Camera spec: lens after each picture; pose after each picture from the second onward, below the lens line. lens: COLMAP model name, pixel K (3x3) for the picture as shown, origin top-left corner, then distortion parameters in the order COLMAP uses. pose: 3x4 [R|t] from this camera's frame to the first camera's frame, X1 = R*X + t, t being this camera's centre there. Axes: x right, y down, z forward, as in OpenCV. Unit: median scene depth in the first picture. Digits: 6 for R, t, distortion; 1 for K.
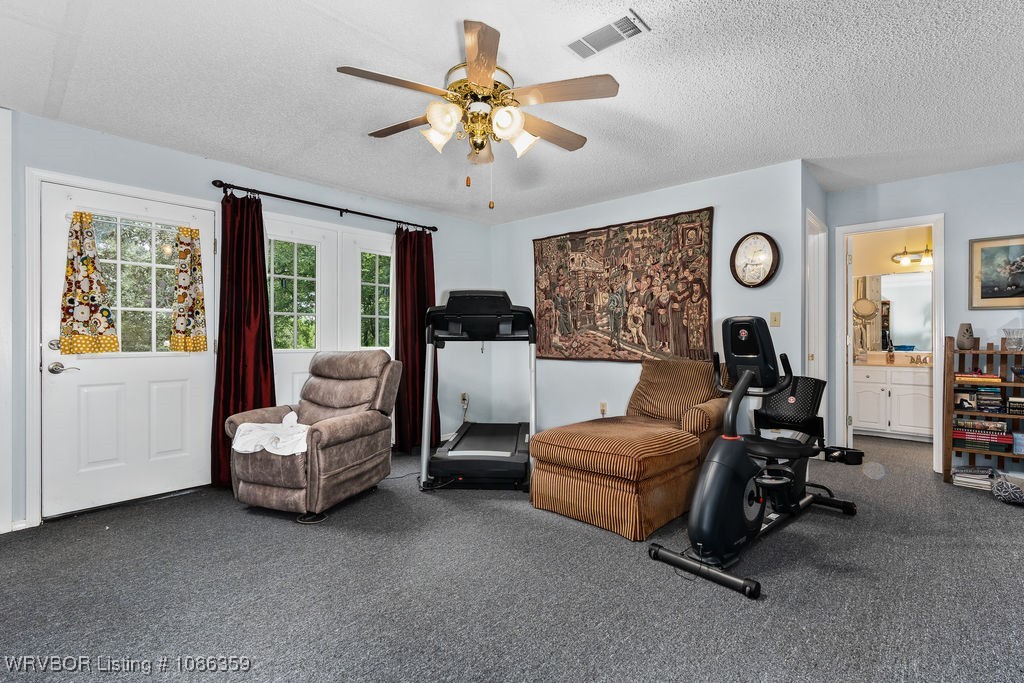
lens RADIAL K [[468.1, 0, 510.8], [0, 468.1, 348.4], [0, 0, 1]] dist [-0.001788, -0.000058]
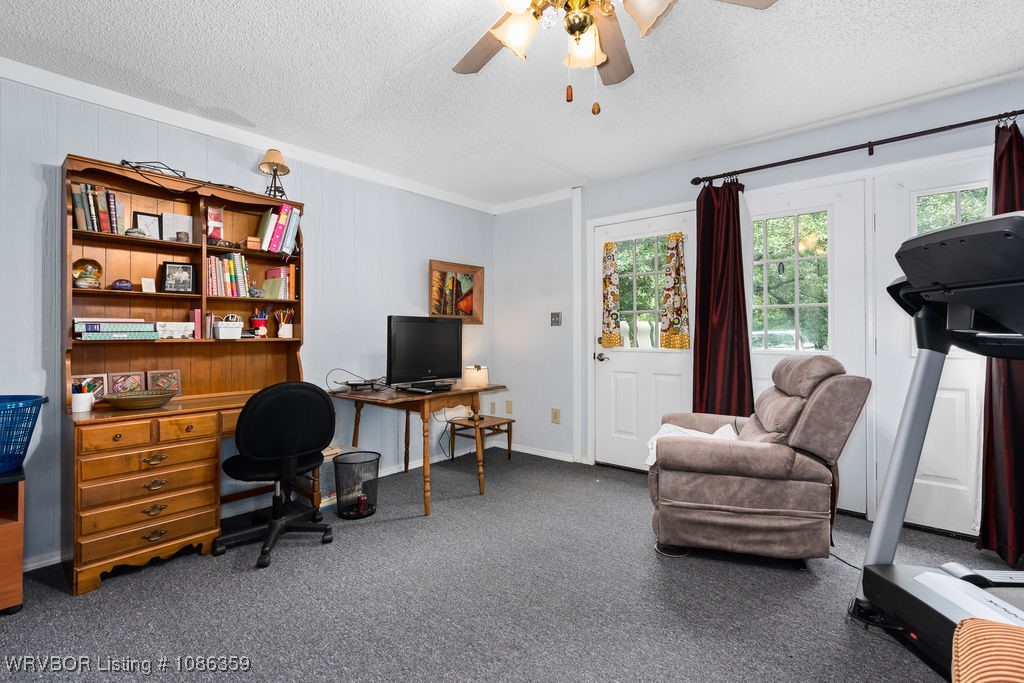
lens RADIAL K [[463.6, 0, 513.2], [0, 463.6, 338.8], [0, 0, 1]] dist [-0.004335, -0.000010]
pose [[0.036231, 0.009189, -0.999301, 0.379709], [-0.023970, 0.999678, 0.008324, -0.016908], [0.999056, 0.023652, 0.036439, 0.637963]]
